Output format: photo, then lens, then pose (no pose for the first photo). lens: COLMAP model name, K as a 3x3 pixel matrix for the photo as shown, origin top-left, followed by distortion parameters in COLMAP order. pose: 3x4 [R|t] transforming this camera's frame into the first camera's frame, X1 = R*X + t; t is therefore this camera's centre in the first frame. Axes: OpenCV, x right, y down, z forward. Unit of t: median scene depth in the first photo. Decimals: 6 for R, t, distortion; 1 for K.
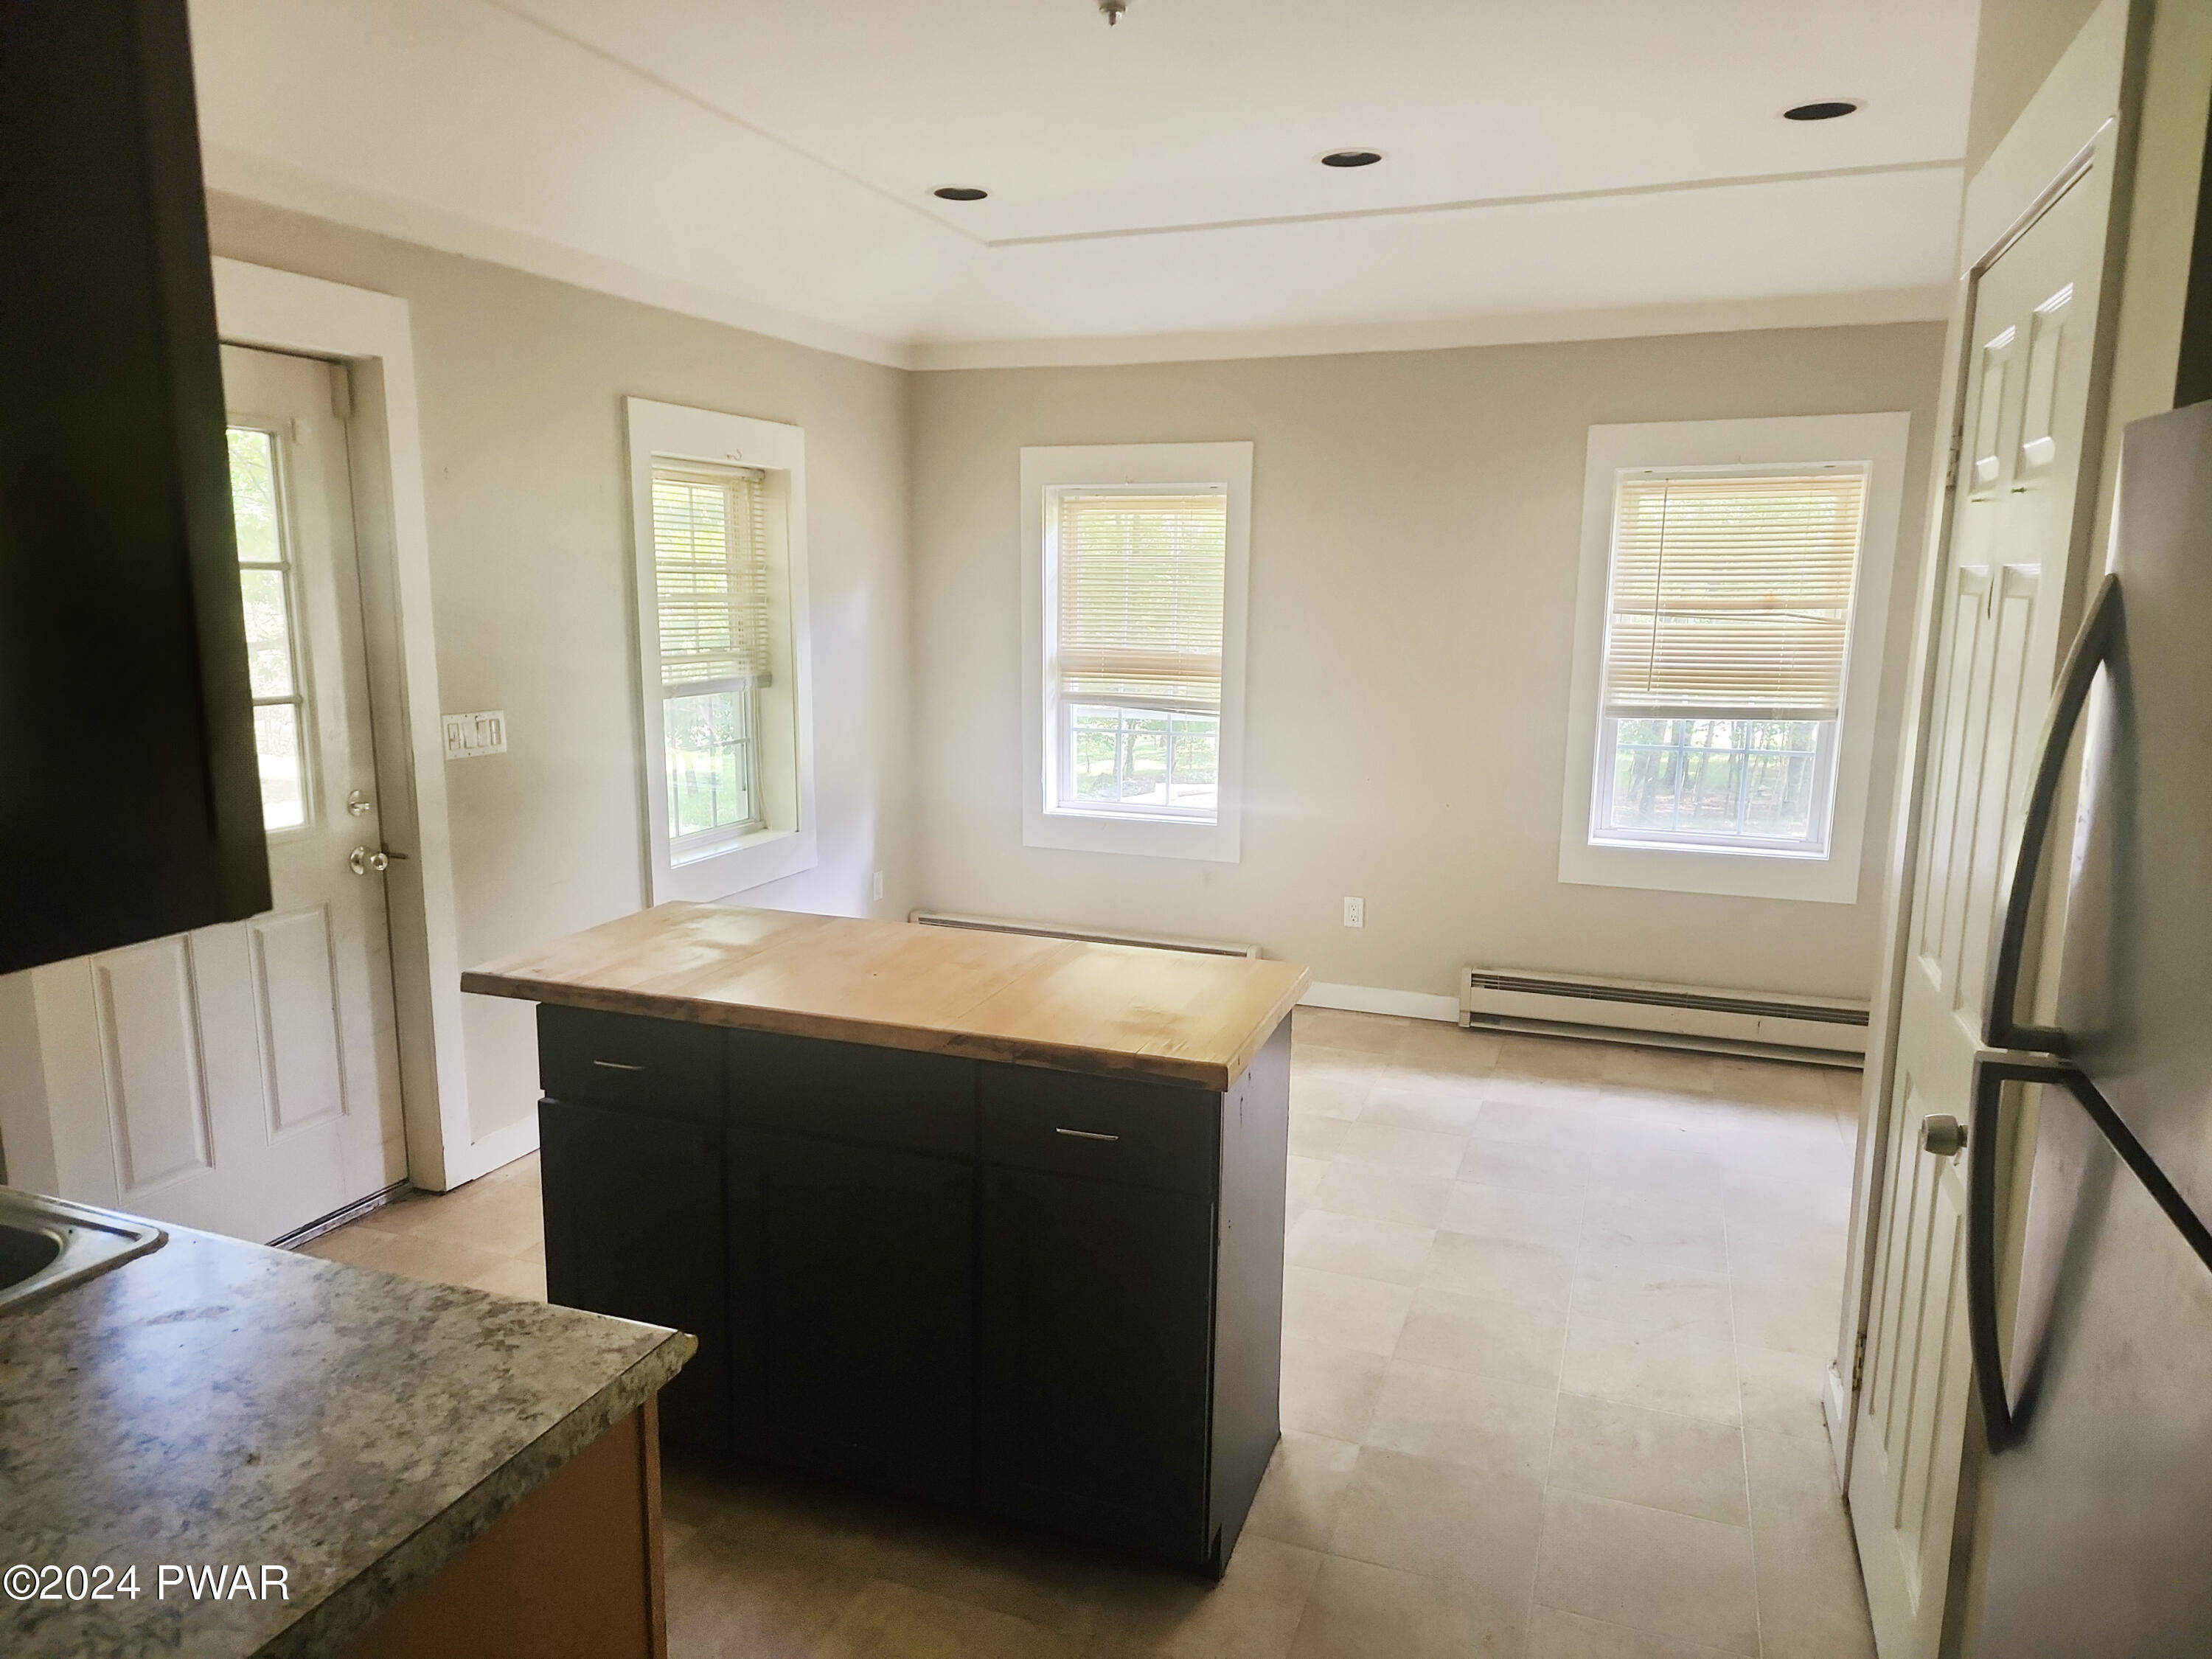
lens RADIAL K [[1506.6, 0, 1100.7], [0, 1506.6, 835.6], [0, 0, 1]] dist [0.111429, -0.105448]
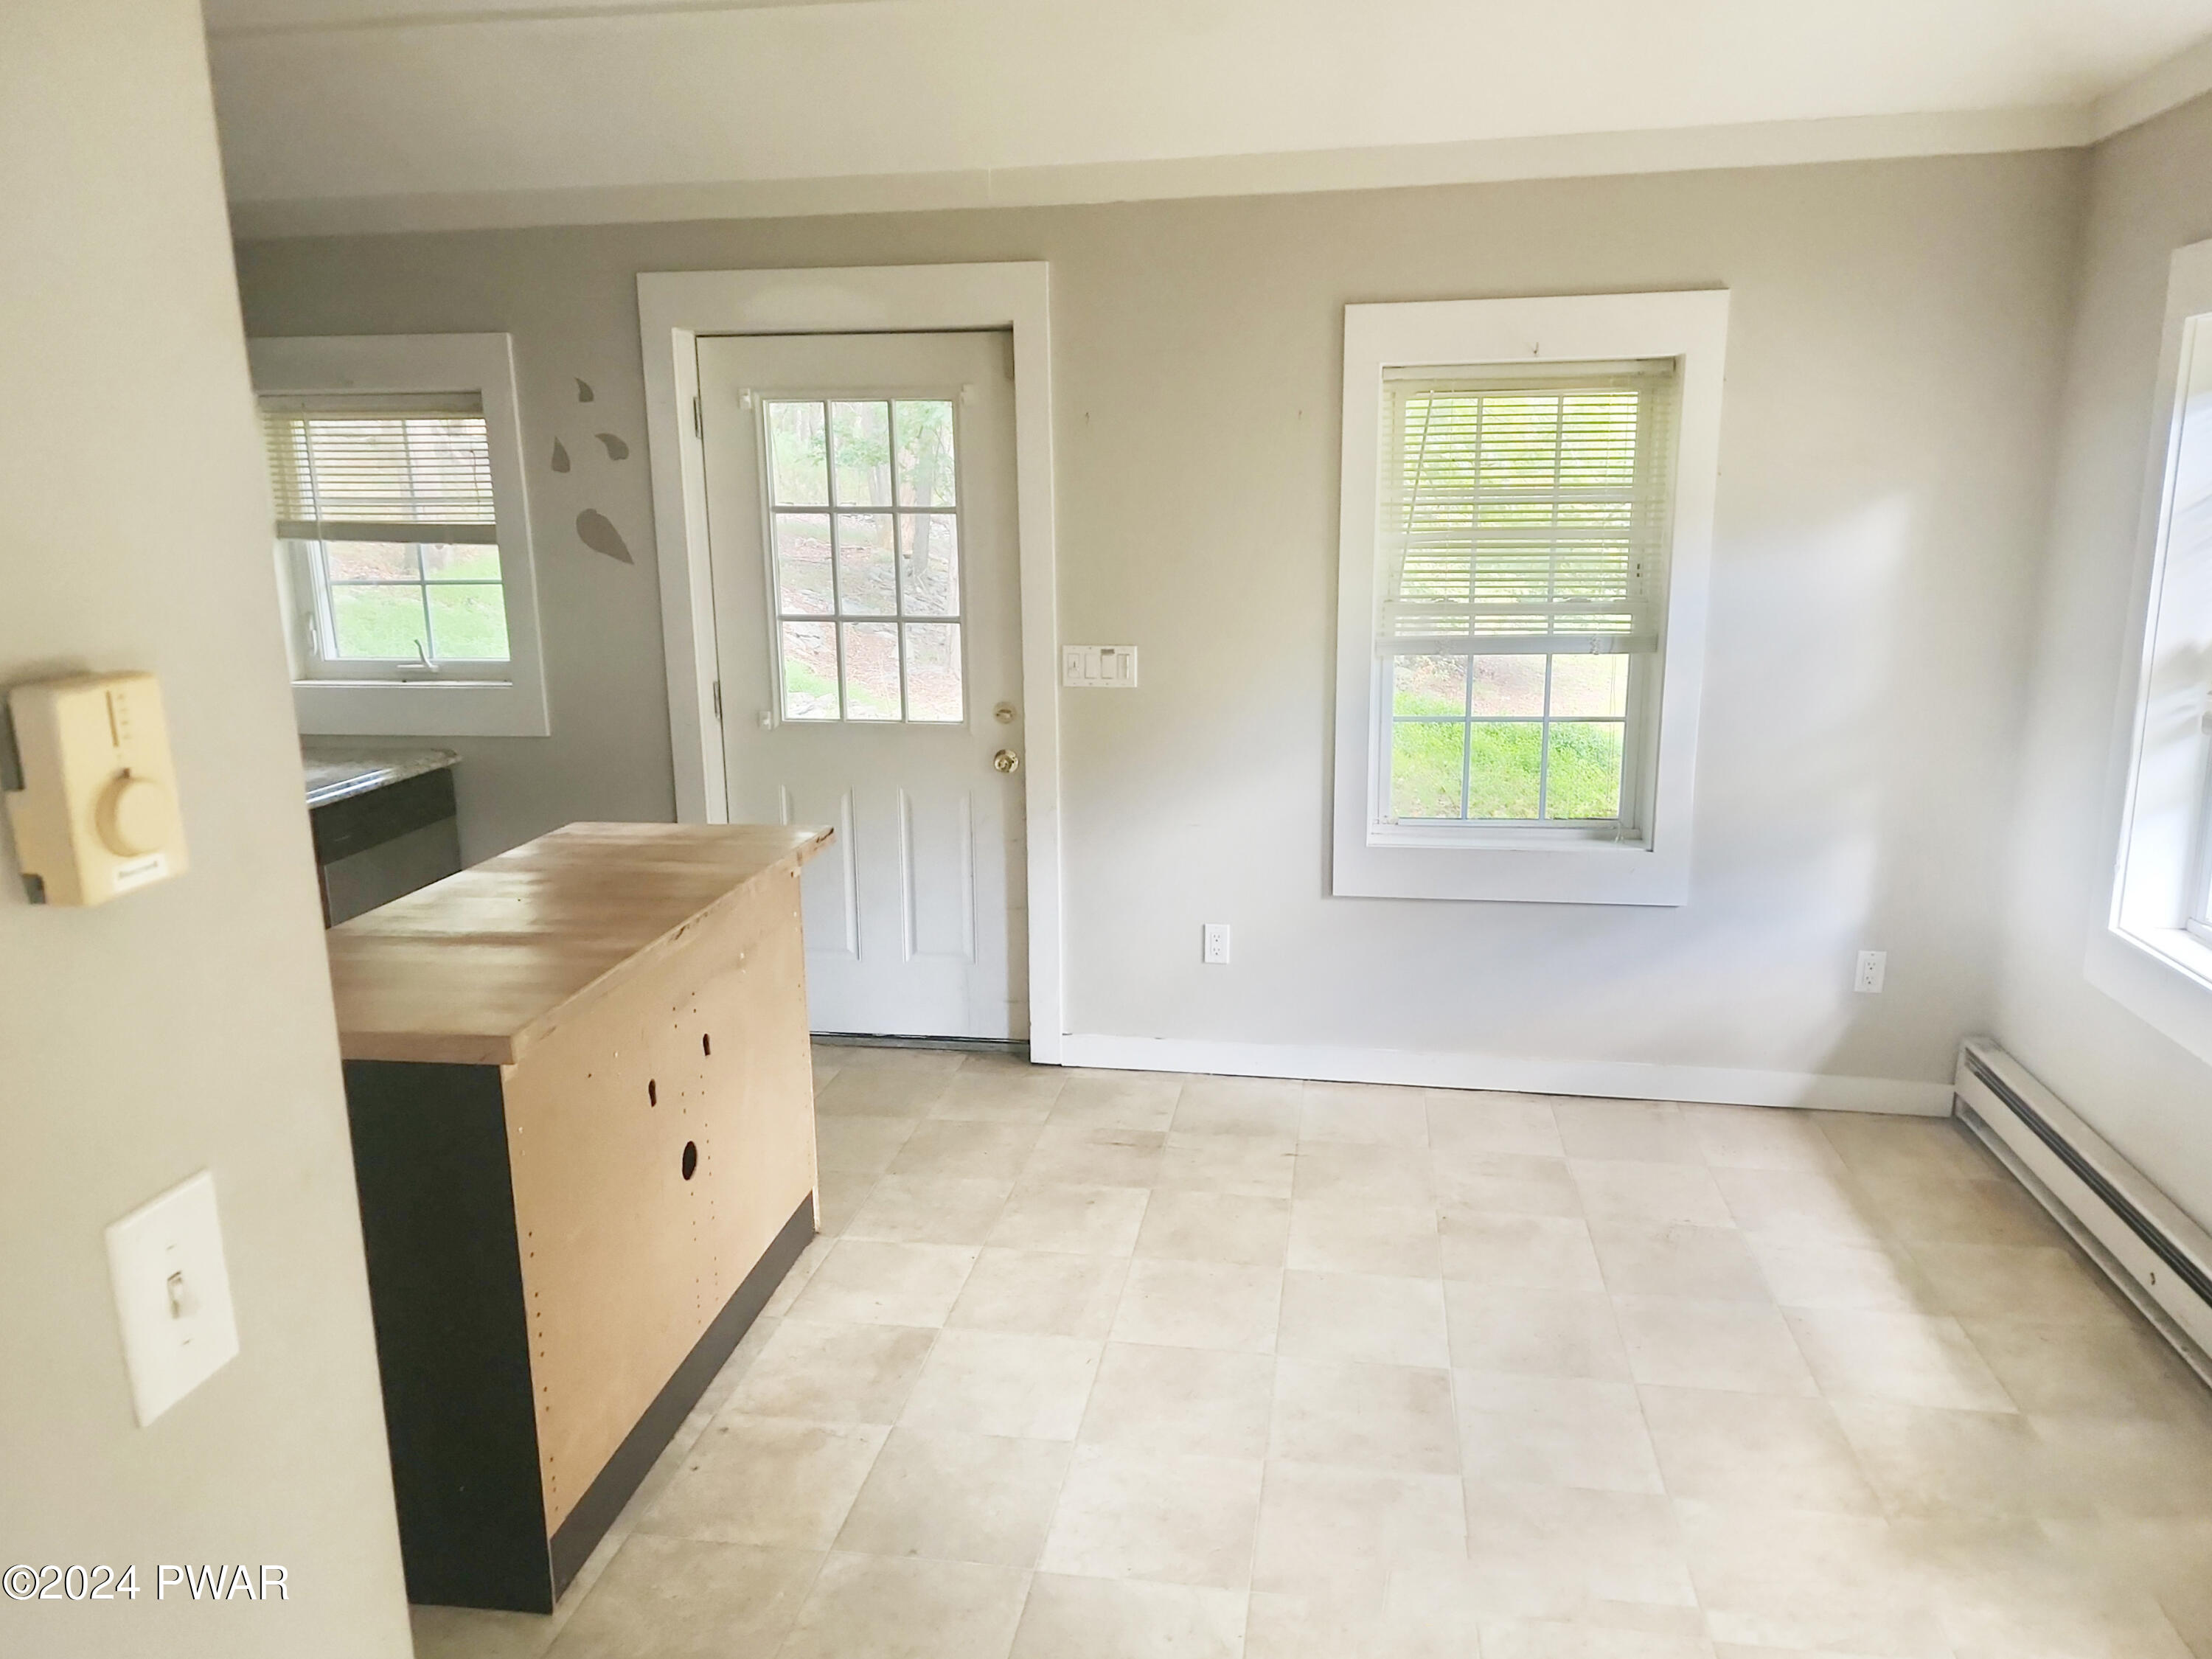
lens RADIAL K [[1549.6, 0, 1106.0], [0, 1549.6, 829.5], [0, 0, 1]] dist [0.114698, -0.116361]
pose [[0.195248, 0.187075, -0.962747, 0.647307], [-0.153975, 0.975313, 0.158291, -0.124288], [0.968592, 0.117333, 0.219233, 0.767320]]
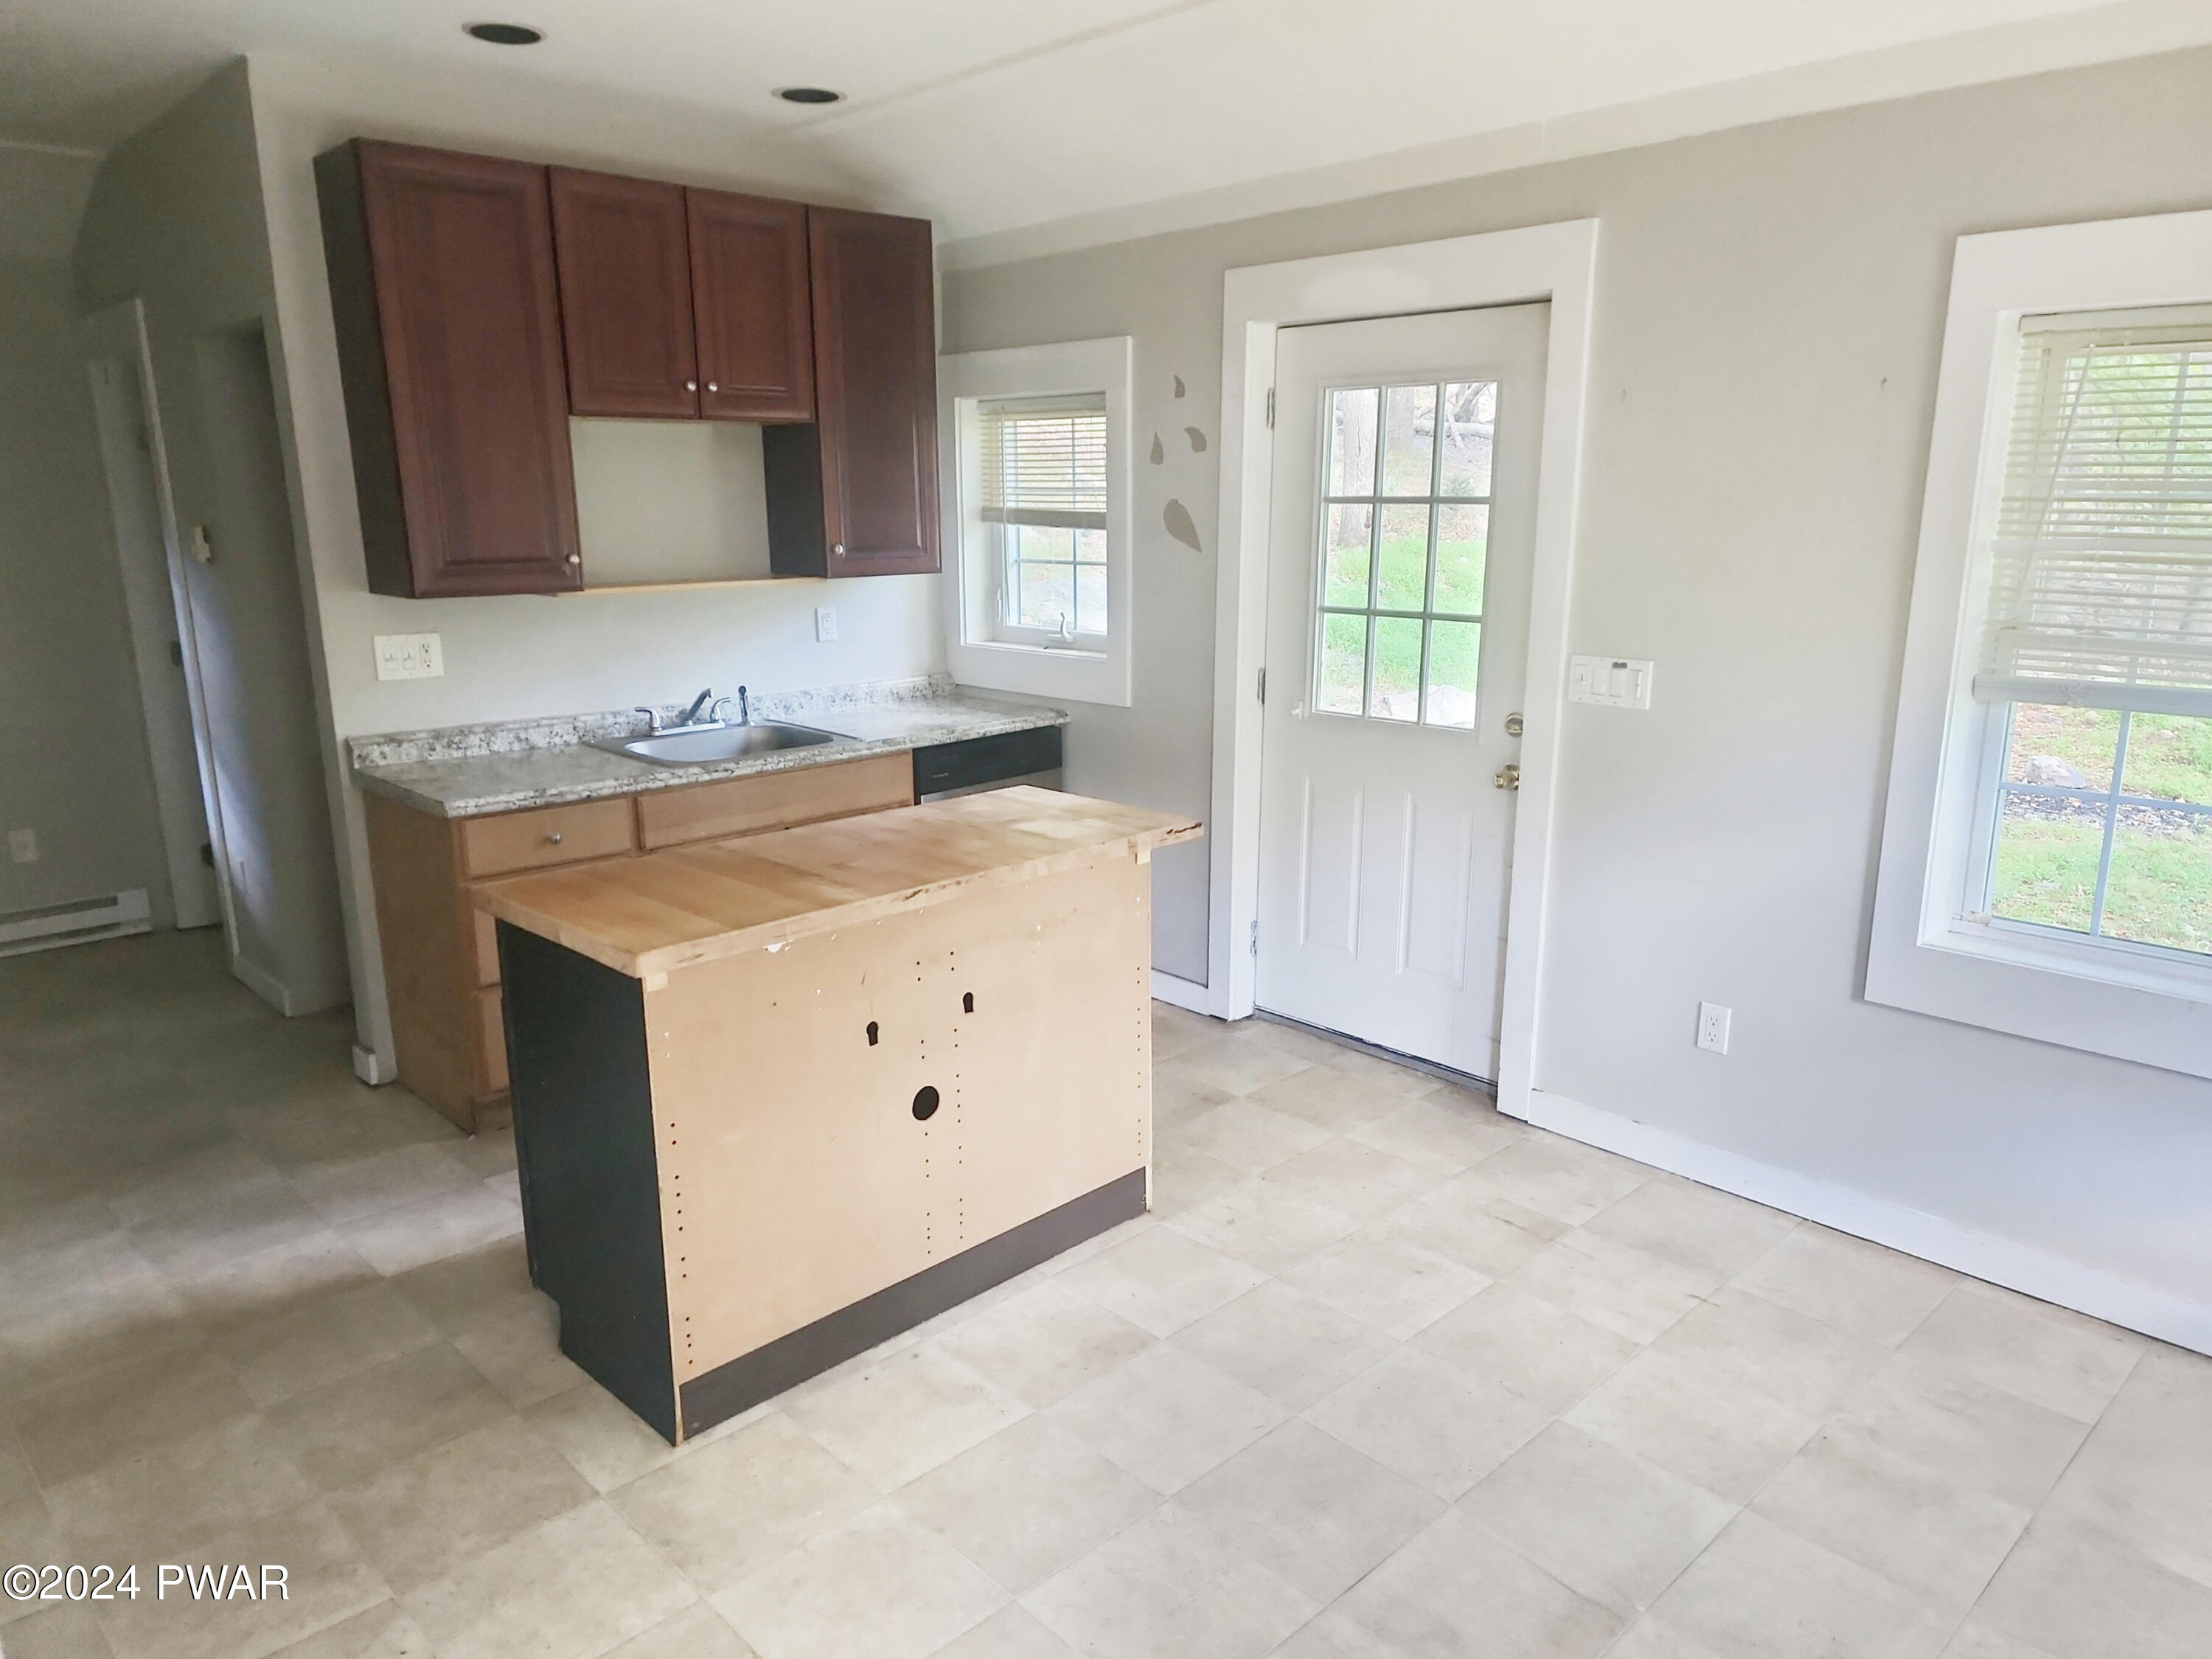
lens RADIAL K [[1506.6, 0, 1100.7], [0, 1506.6, 835.6], [0, 0, 1]] dist [0.111429, -0.105448]
pose [[-0.436950, 0.187765, -0.879670, 0.546930], [-0.159345, 0.946344, 0.281146, -0.185394], [0.885259, 0.263018, -0.383585, 1.089152]]
